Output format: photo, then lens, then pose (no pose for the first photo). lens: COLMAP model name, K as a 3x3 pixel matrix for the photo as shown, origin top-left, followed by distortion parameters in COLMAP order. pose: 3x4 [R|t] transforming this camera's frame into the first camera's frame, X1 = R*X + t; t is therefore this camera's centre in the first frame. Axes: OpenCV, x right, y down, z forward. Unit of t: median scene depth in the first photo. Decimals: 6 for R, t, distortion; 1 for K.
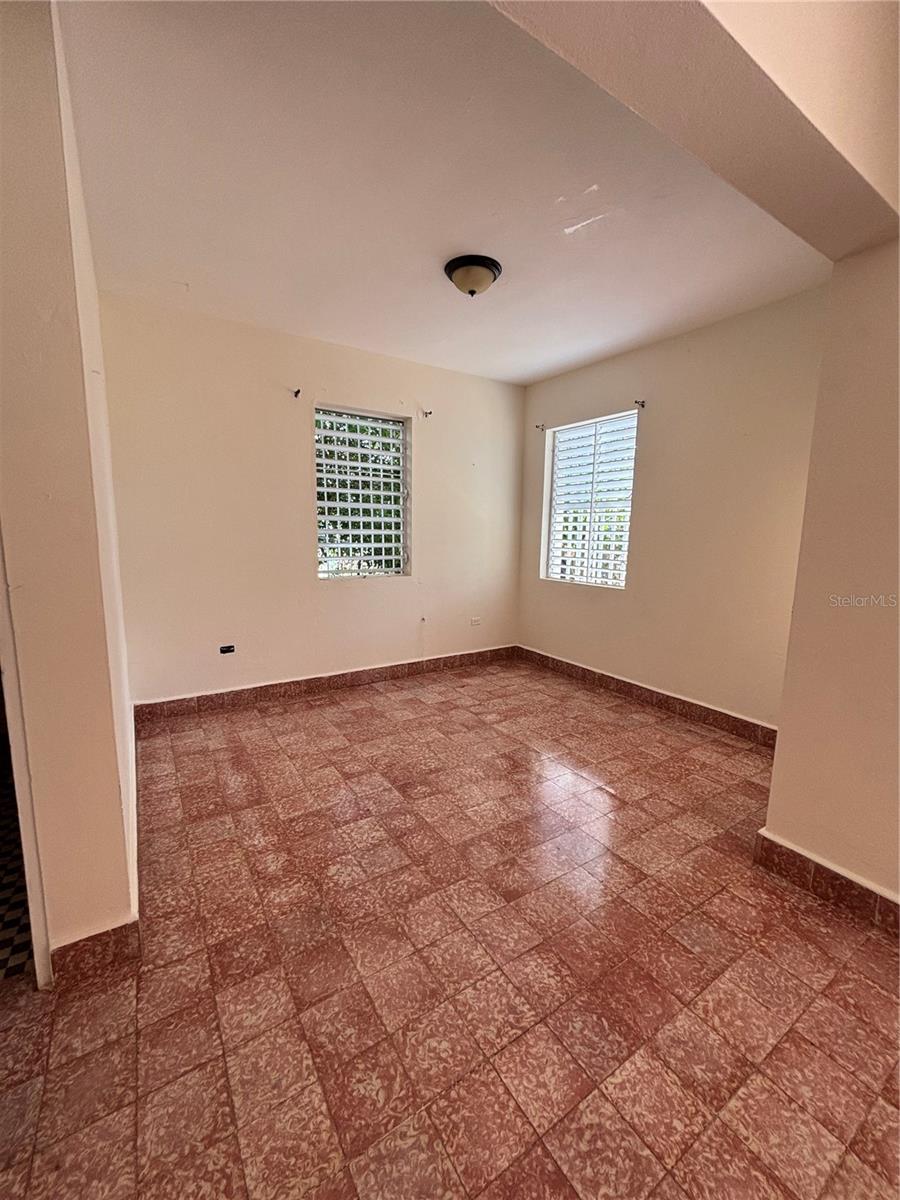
lens RADIAL K [[484.7, 0, 449.1], [0, 484.7, 597.2], [0, 0, 1]] dist [0.001323, 0.000818]
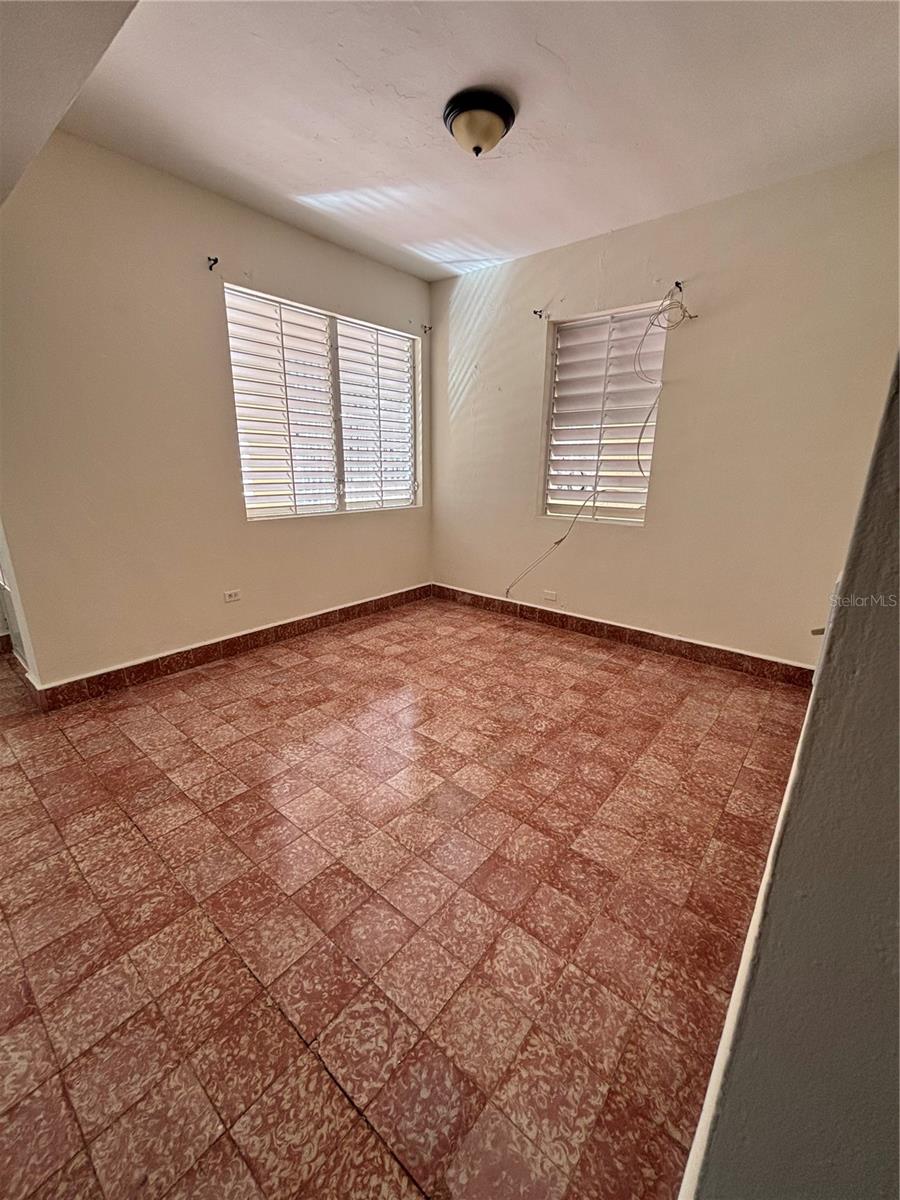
lens RADIAL K [[484.7, 0, 448.3], [0, 484.7, 596.1], [0, 0, 1]] dist [0.001323, 0.000818]
pose [[-0.291665, -0.282249, 0.913929, -1.165591], [0.128410, 0.935270, 0.329820, -0.038028], [-0.947862, 0.213555, -0.236542, 0.359181]]
